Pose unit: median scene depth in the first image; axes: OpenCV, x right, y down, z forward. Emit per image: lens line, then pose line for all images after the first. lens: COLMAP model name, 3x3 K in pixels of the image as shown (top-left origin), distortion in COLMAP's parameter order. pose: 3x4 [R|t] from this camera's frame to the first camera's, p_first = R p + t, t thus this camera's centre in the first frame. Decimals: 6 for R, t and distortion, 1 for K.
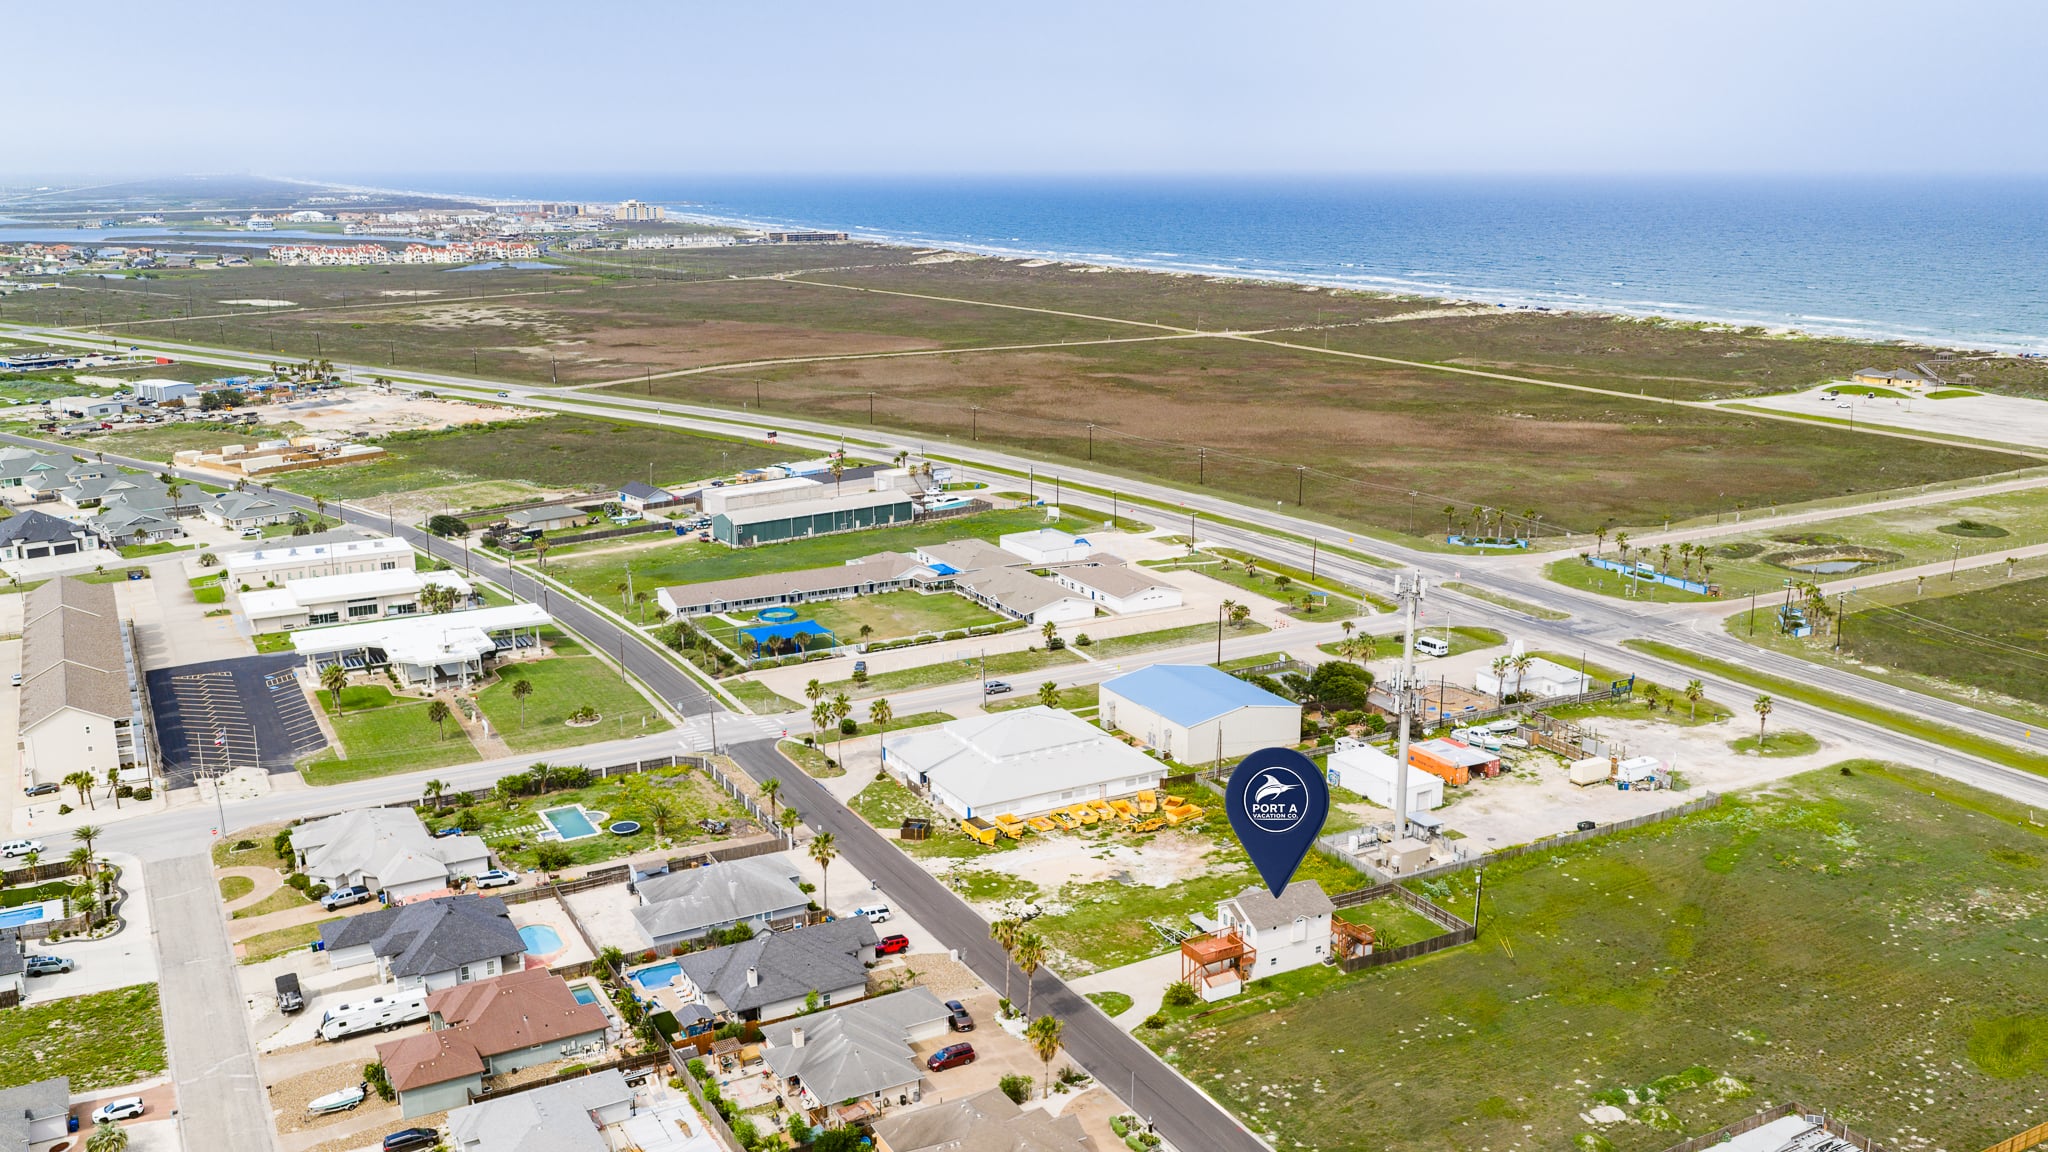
lens RADIAL K [[1722.6, 0, 1046.5], [0, 1722.6, 576.6], [0, 0, 1]] dist [0.029607, -0.066273]
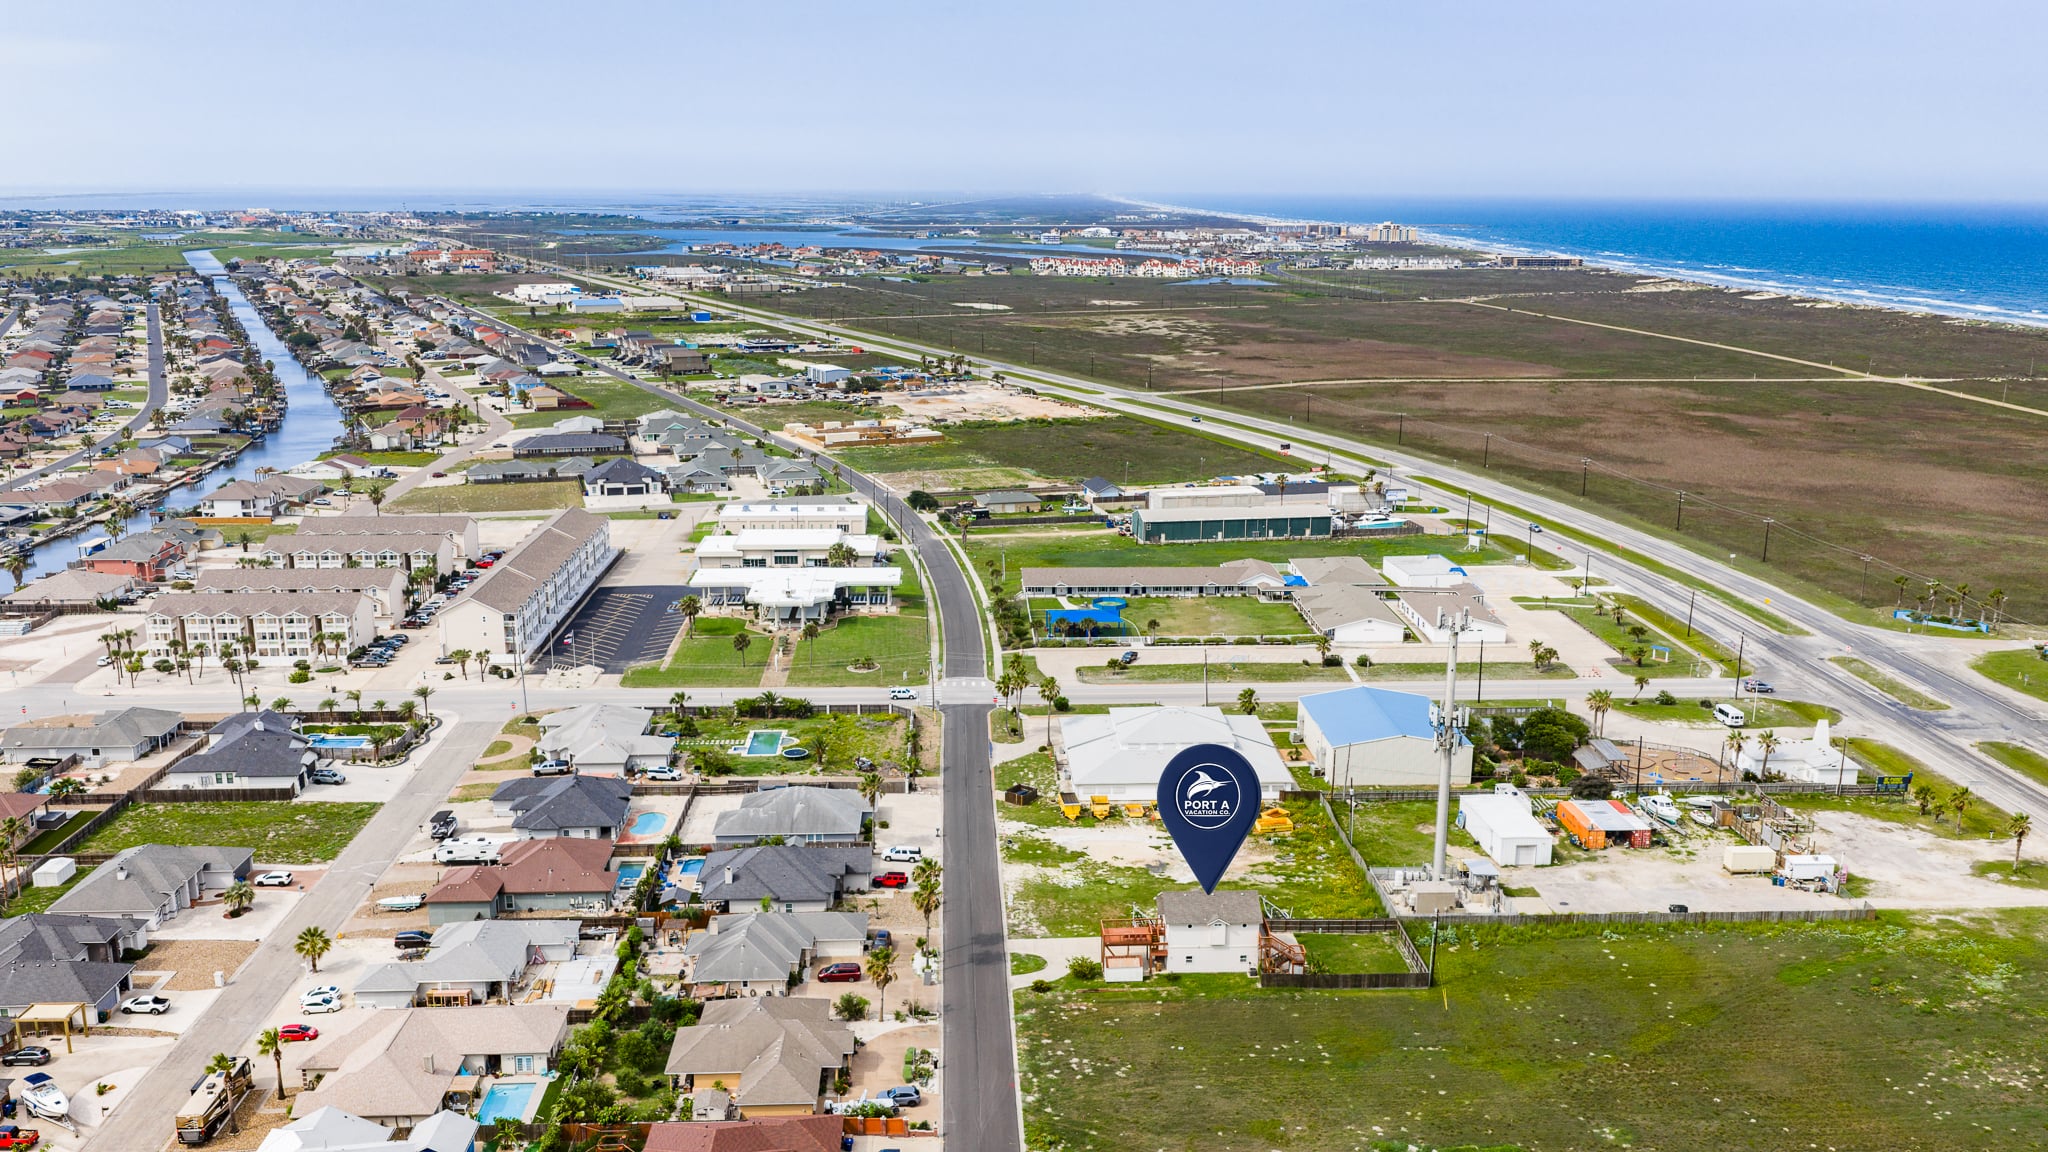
lens RADIAL K [[1722.6, 0, 1046.5], [0, 1722.6, 576.6], [0, 0, 1]] dist [0.029607, -0.066273]
pose [[0.897936, 0.105991, -0.427174, 0.281529], [-0.111507, 0.993689, 0.012162, -0.003282], [0.425767, 0.036712, 0.904088, 0.018482]]
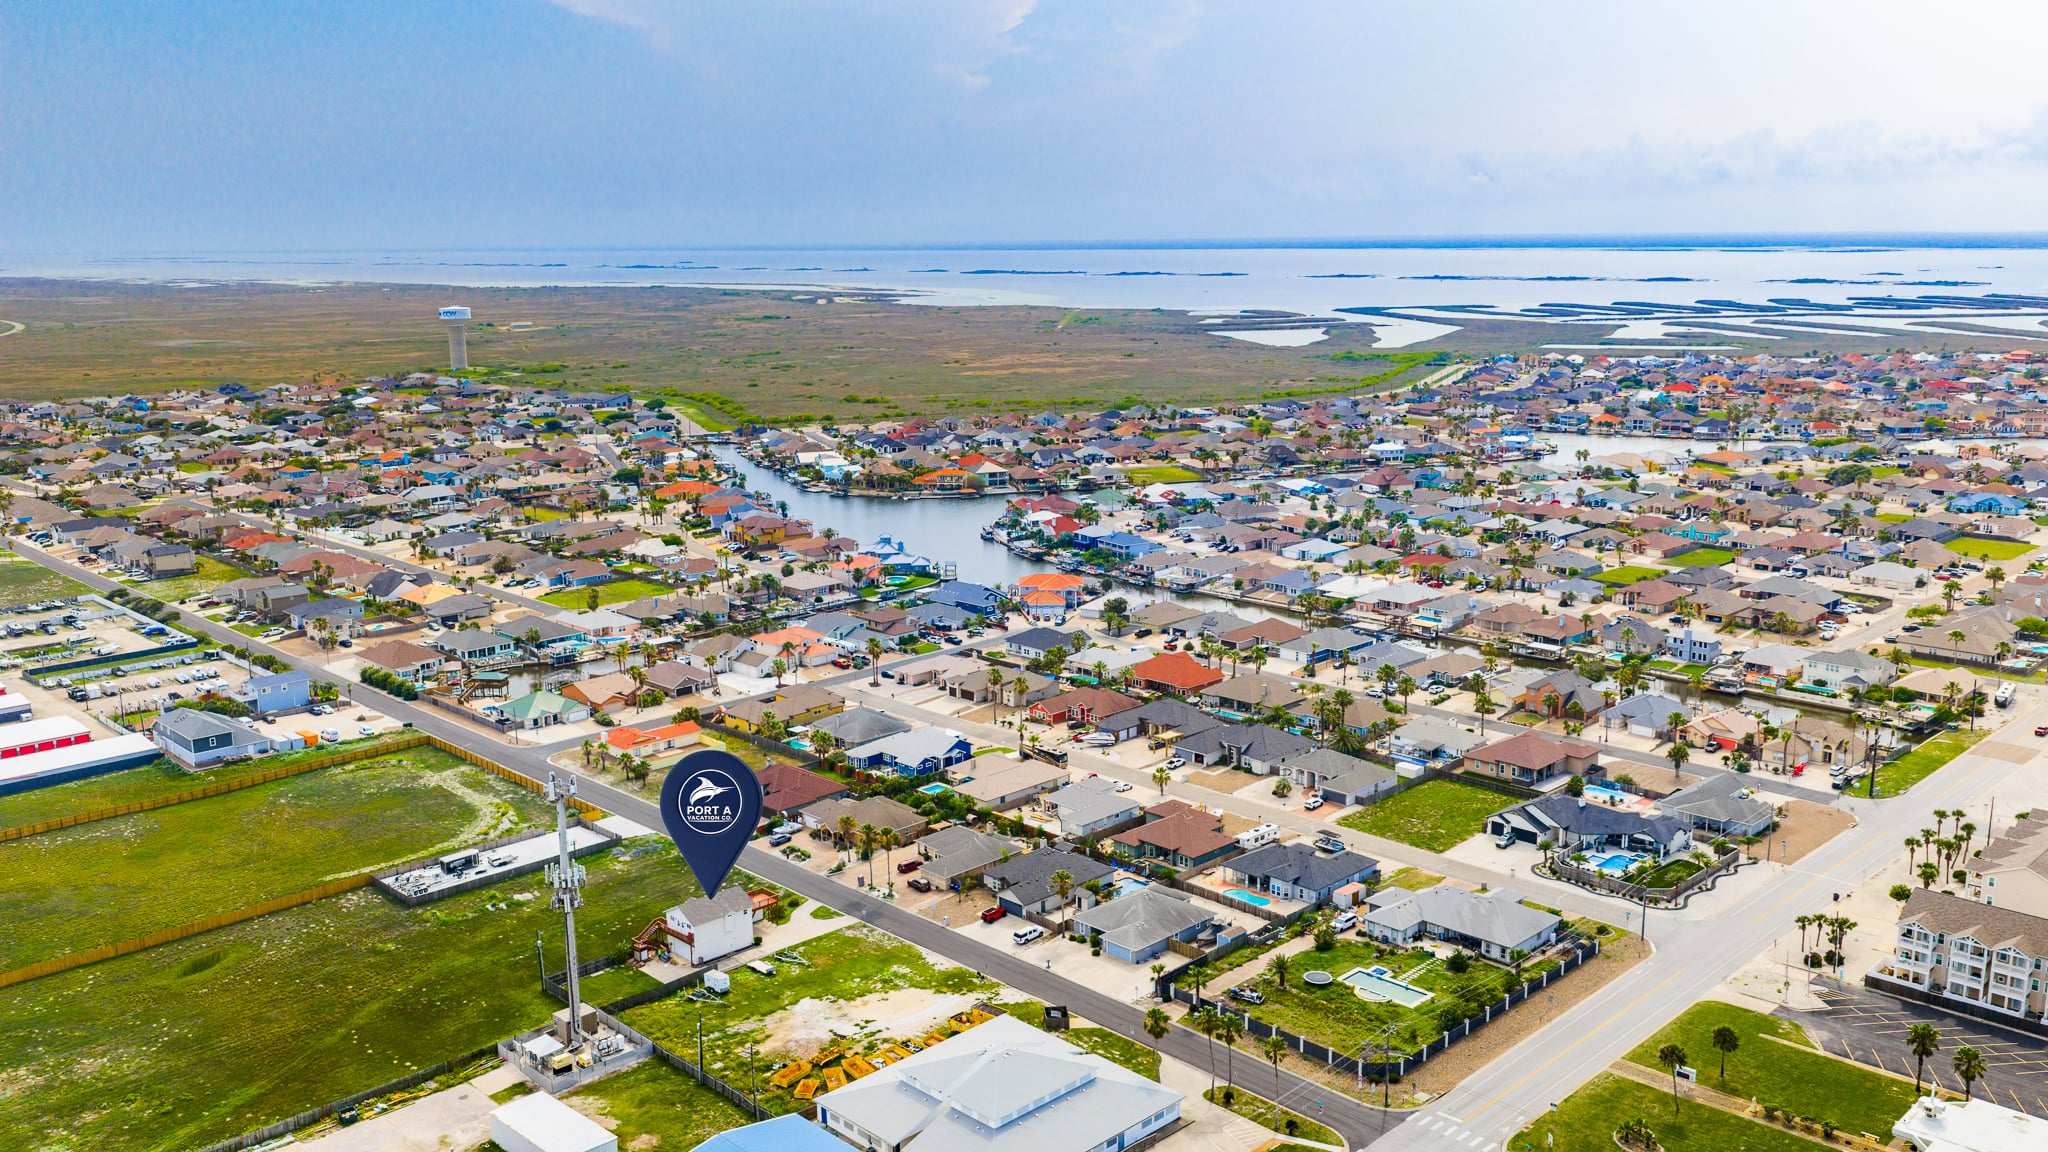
lens RADIAL K [[1691.7, 0, 1024.0], [0, 1691.7, 576.0], [0, 0, 1]] dist [0.035897, -0.070548]
pose [[-0.966819, 0.063186, -0.247527, 0.125614], [-0.046250, 0.909625, 0.412849, -0.363557], [0.251242, 0.410598, -0.876520, 1.285989]]
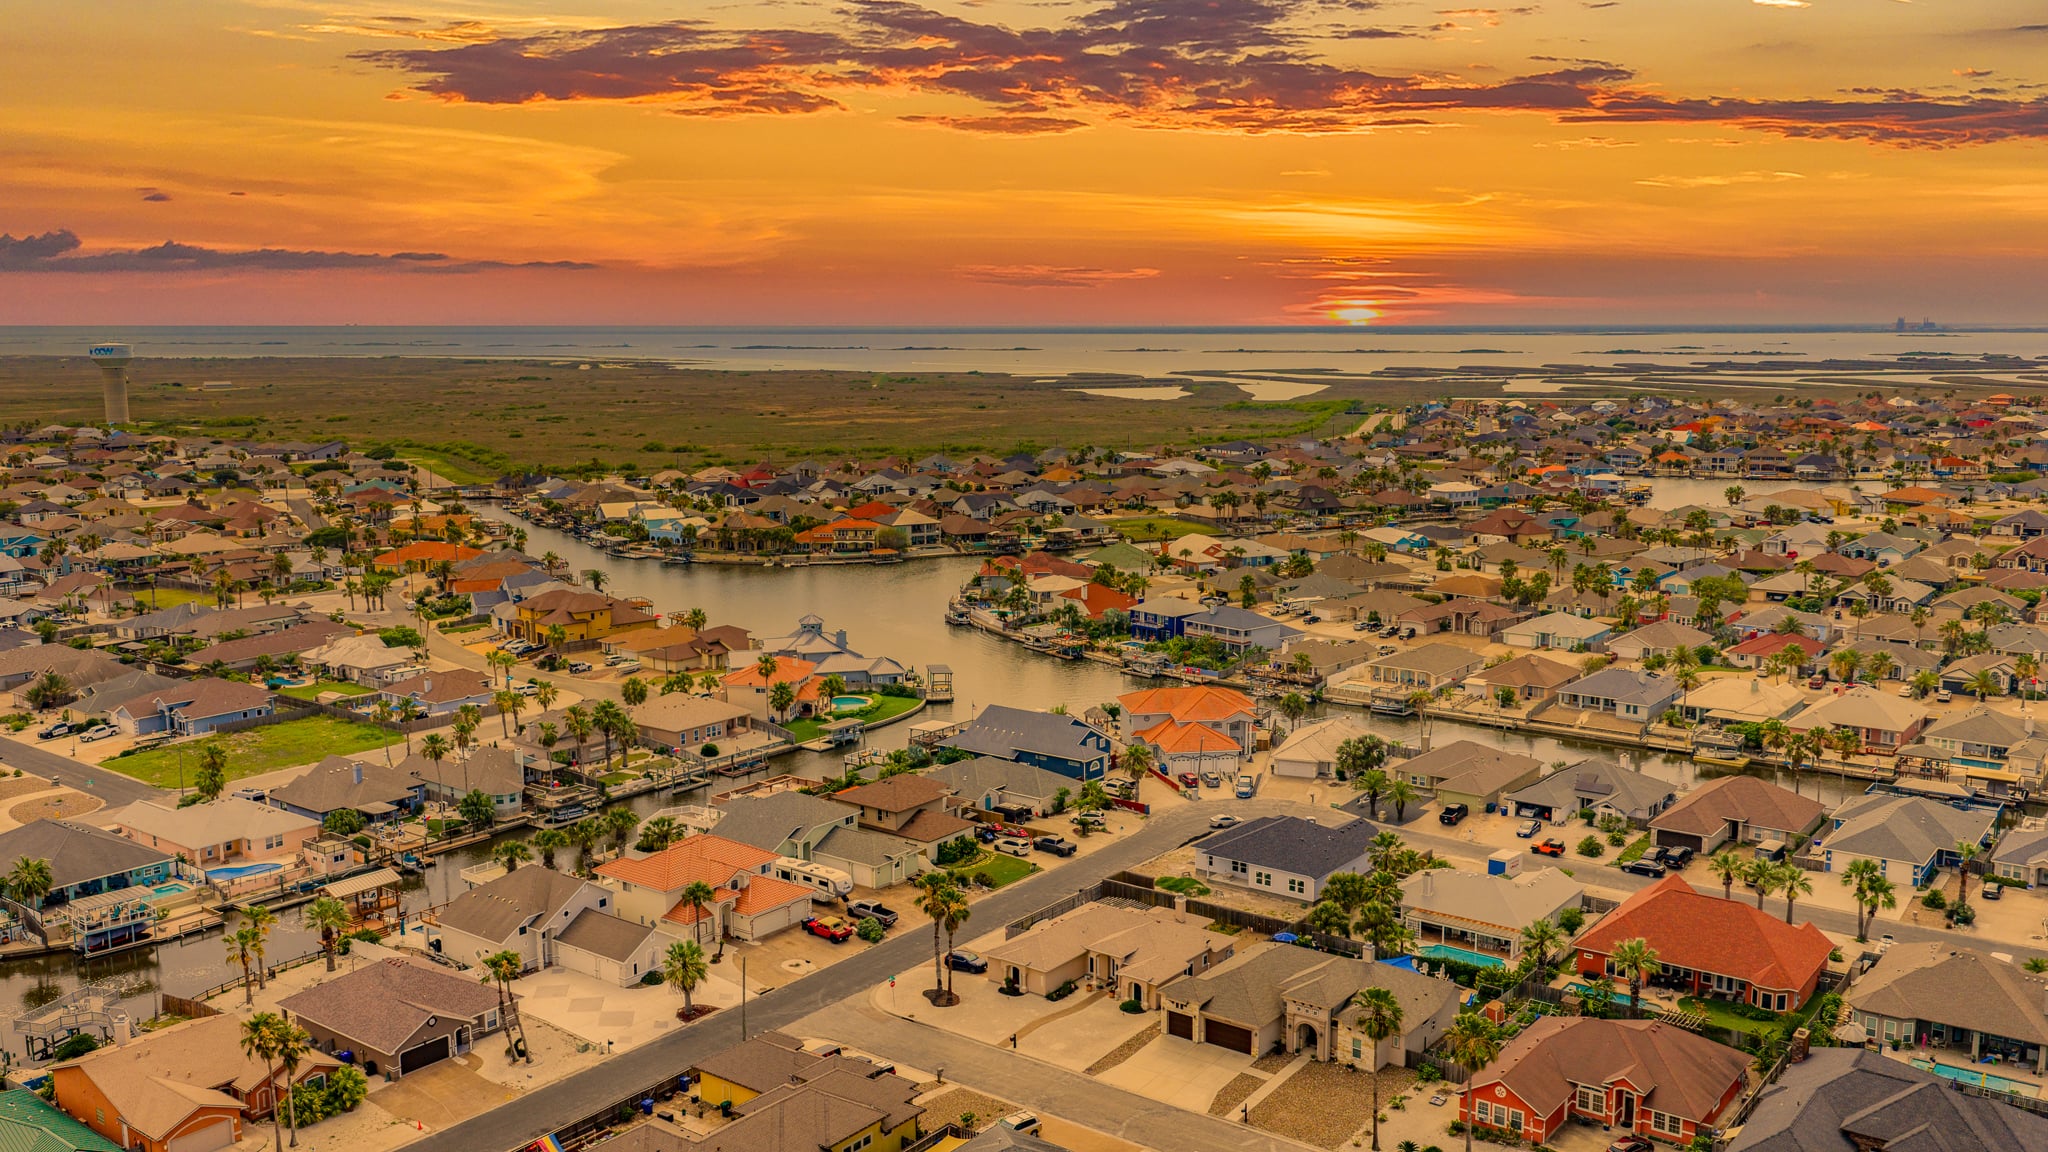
lens RADIAL K [[1722.6, 0, 1046.5], [0, 1722.6, 576.6], [0, 0, 1]] dist [0.029607, -0.066273]
pose [[-0.918148, 0.064034, -0.391029, 0.083237], [-0.085827, 0.931288, 0.354029, -0.049016], [0.386830, 0.358612, -0.849565, 0.563154]]
